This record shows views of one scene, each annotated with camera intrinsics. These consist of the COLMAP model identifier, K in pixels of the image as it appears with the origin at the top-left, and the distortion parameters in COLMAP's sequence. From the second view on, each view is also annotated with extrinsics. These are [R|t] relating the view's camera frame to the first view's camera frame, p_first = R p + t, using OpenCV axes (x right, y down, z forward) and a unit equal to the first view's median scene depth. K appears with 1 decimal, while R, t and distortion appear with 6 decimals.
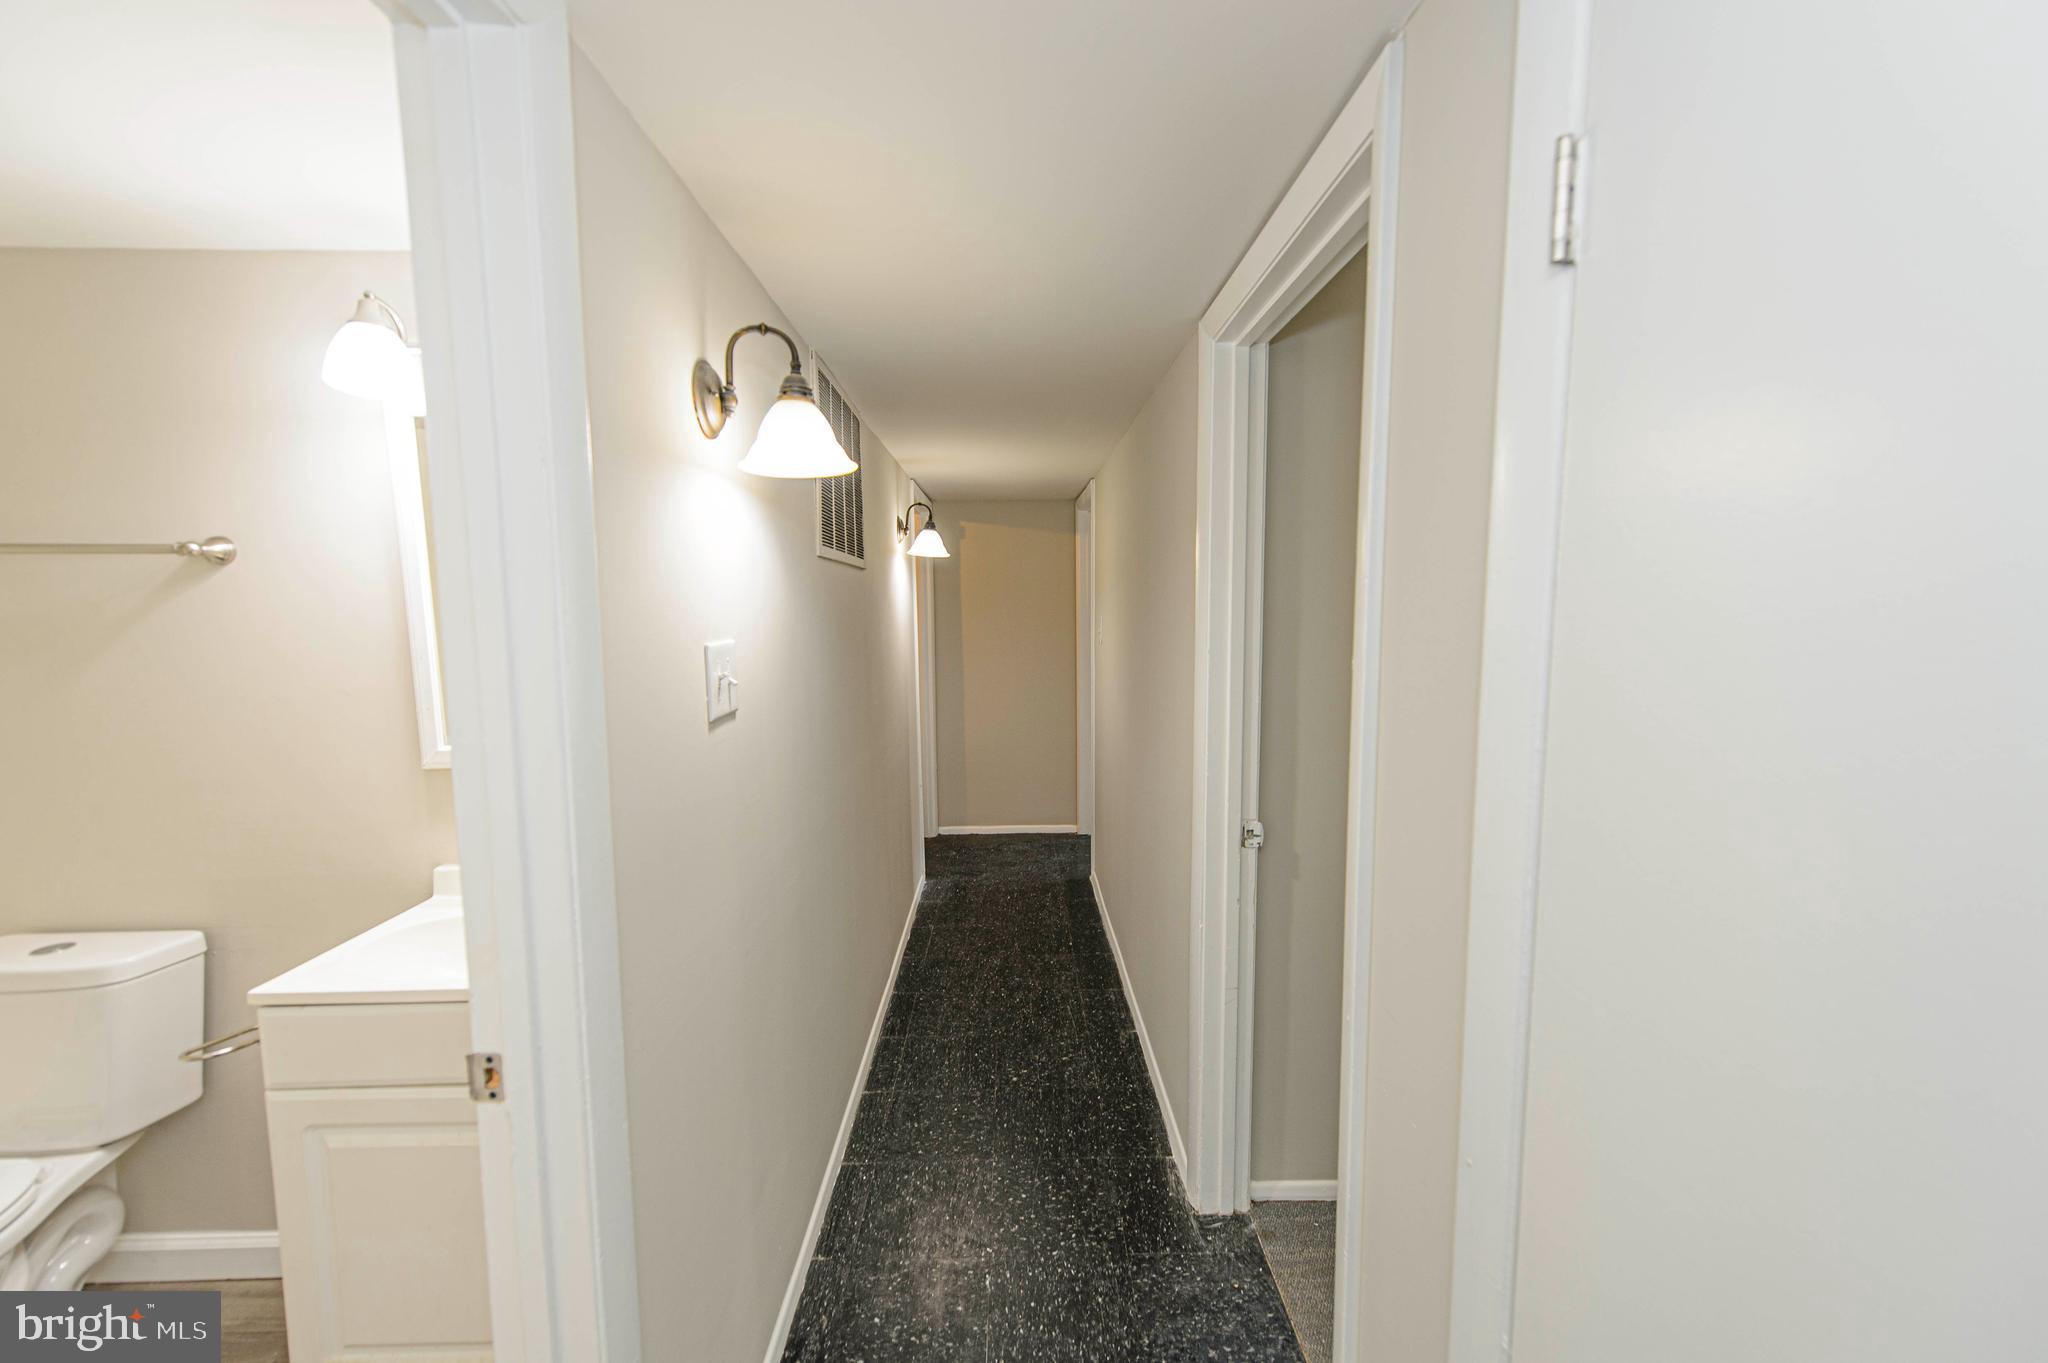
lens RADIAL K [[798.4, 0, 1022.8], [0, 798.4, 686.8], [0, 0, 1]] dist [0.009806, -0.001935]
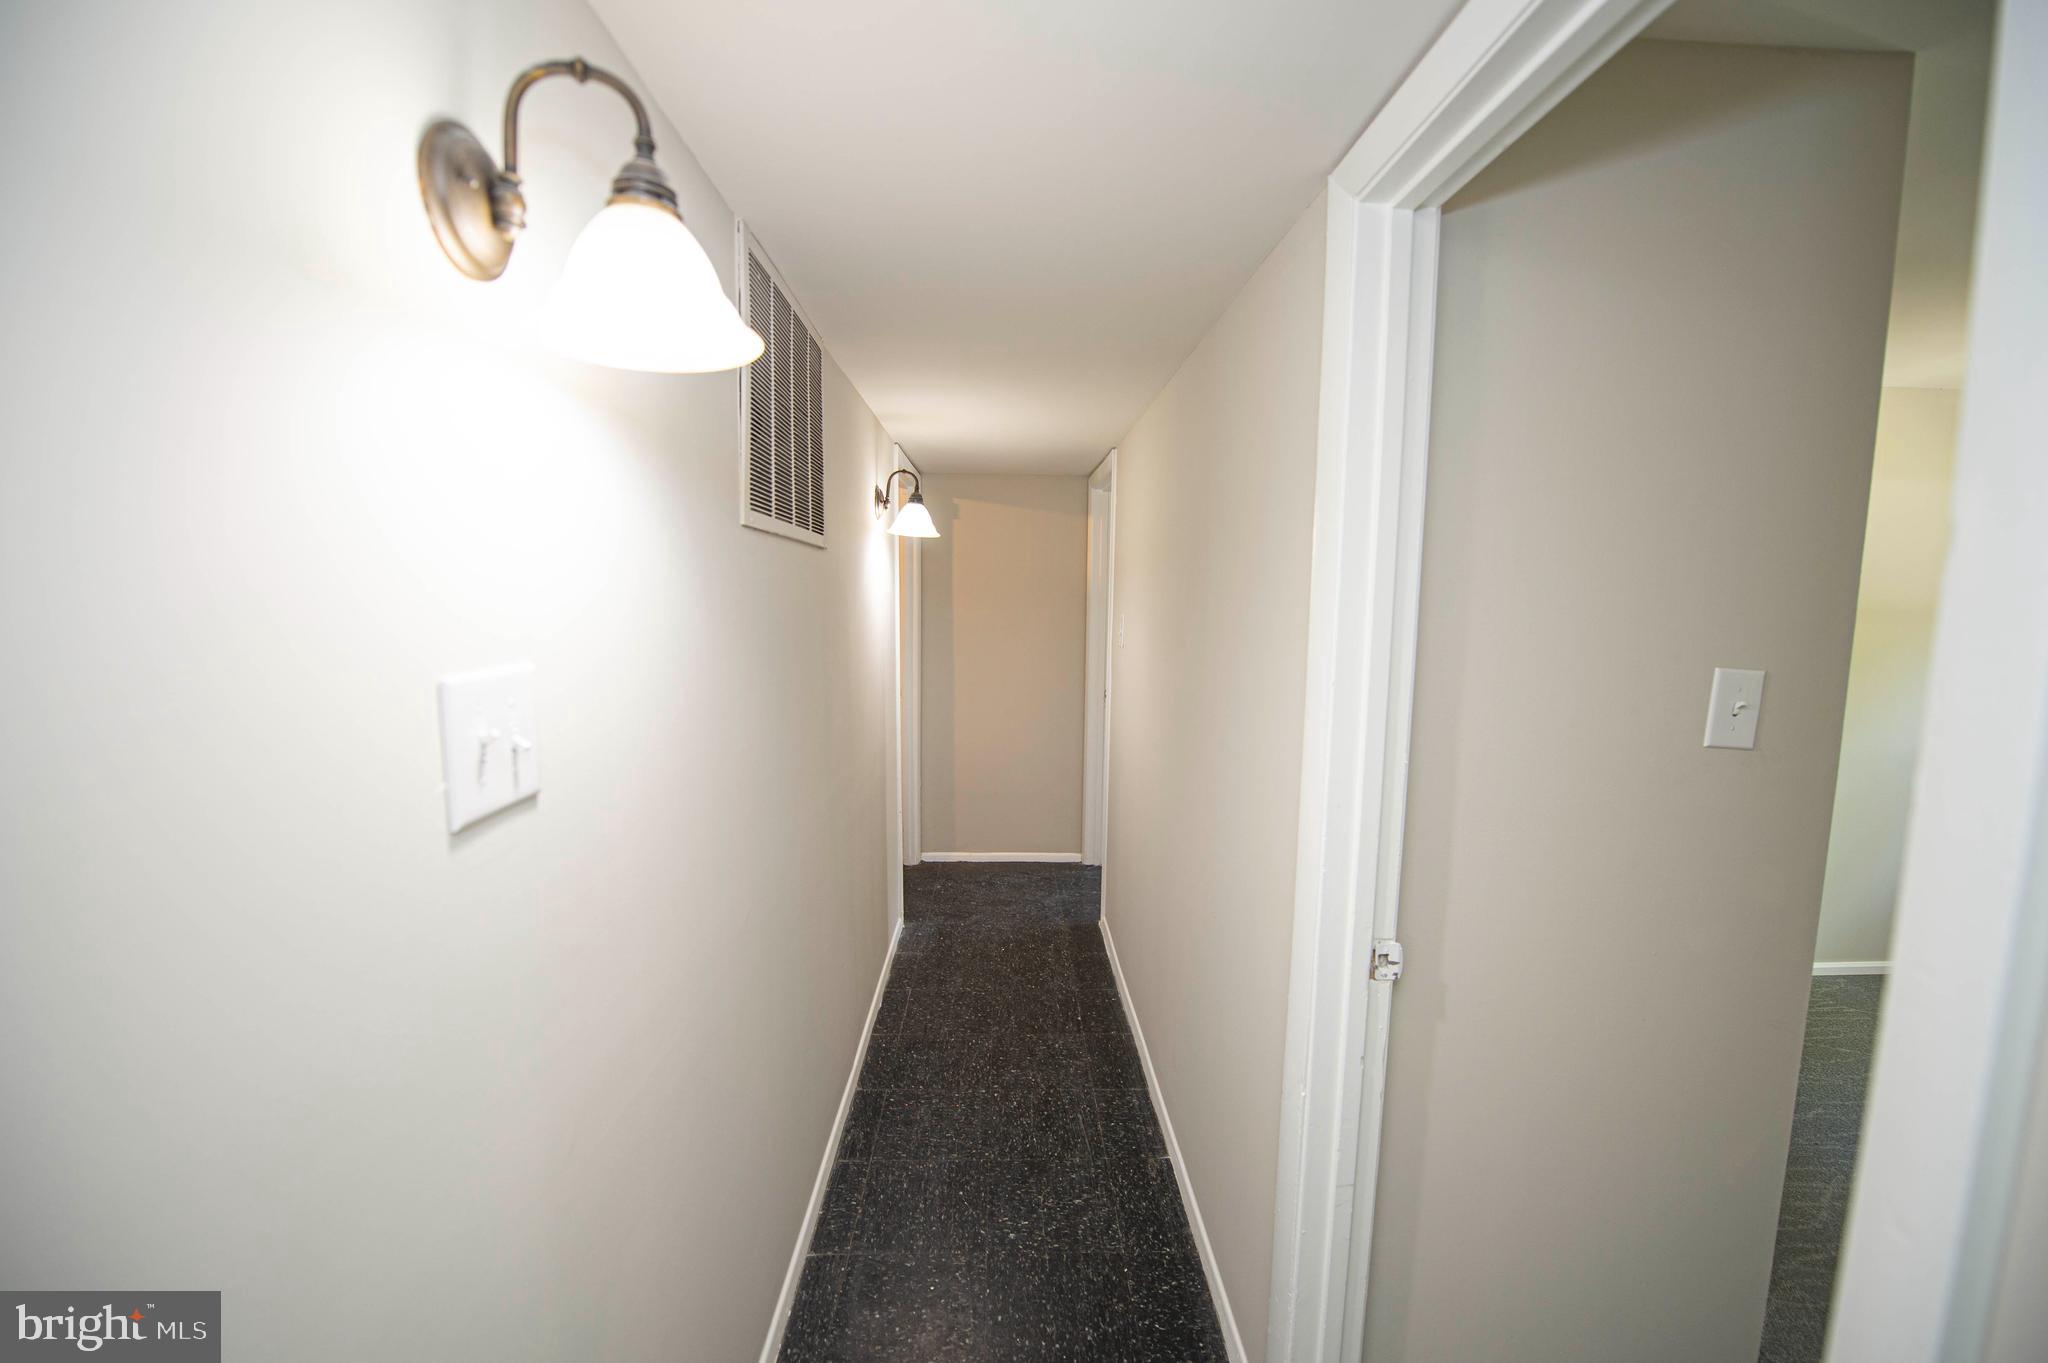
lens RADIAL K [[798.4, 0, 1033.8], [0, 798.4, 686.6], [0, 0, 1]] dist [0.009806, -0.001935]
pose [[0.999439, 0.020664, 0.026366, -0.020511], [-0.021008, 0.999697, 0.012818, -0.033960], [-0.026093, -0.013365, 0.999570, 0.262636]]
